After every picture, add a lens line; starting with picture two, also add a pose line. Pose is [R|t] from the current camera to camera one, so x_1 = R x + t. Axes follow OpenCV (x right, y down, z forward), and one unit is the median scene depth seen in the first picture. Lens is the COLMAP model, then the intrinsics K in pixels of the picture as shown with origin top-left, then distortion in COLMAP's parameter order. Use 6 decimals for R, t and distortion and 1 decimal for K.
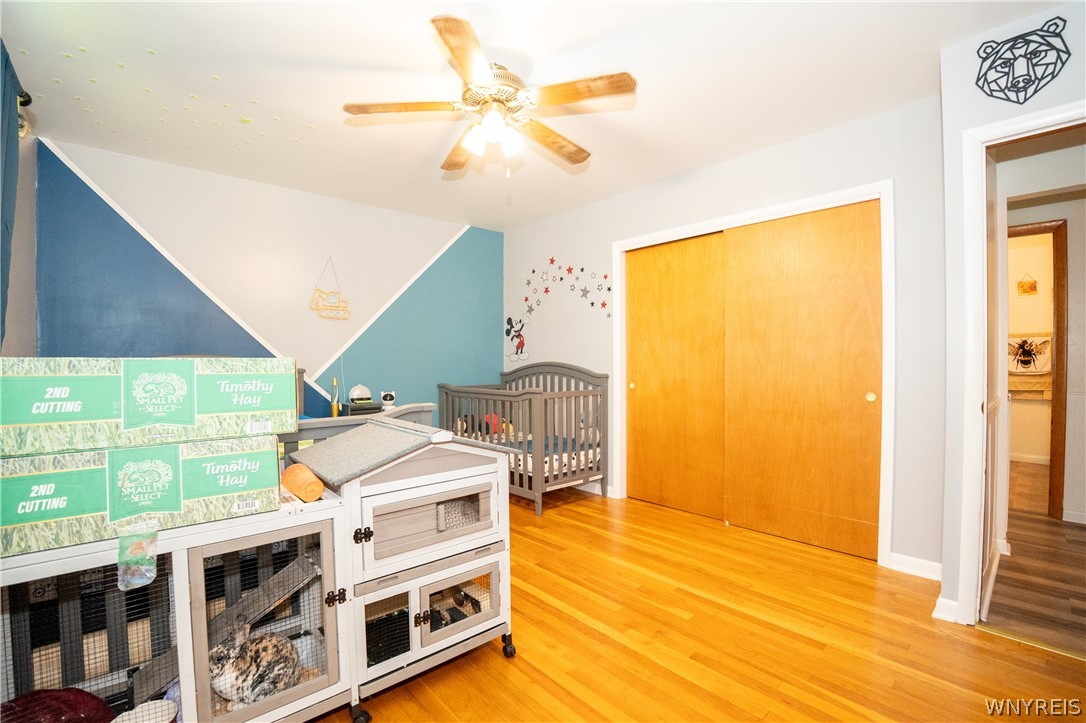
lens RADIAL K [[477.4, 0, 541.0], [0, 477.4, 365.0], [0, 0, 1]] dist [-0.065541, 0.012003]
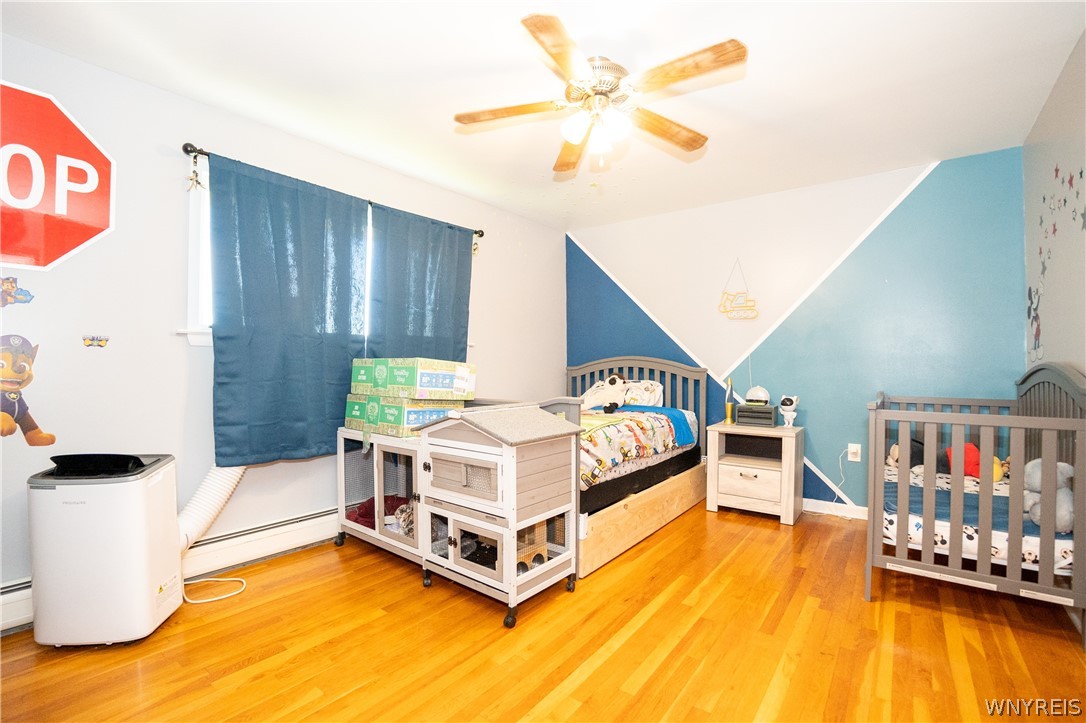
lens RADIAL K [[477.4, 0, 541.0], [0, 477.4, 365.0], [0, 0, 1]] dist [-0.065541, 0.012003]
pose [[0.168884, 0.004772, -0.985624, 0.524019], [-0.009372, 0.999951, 0.003236, 0.000574], [0.985591, 0.008691, 0.168920, 0.446217]]
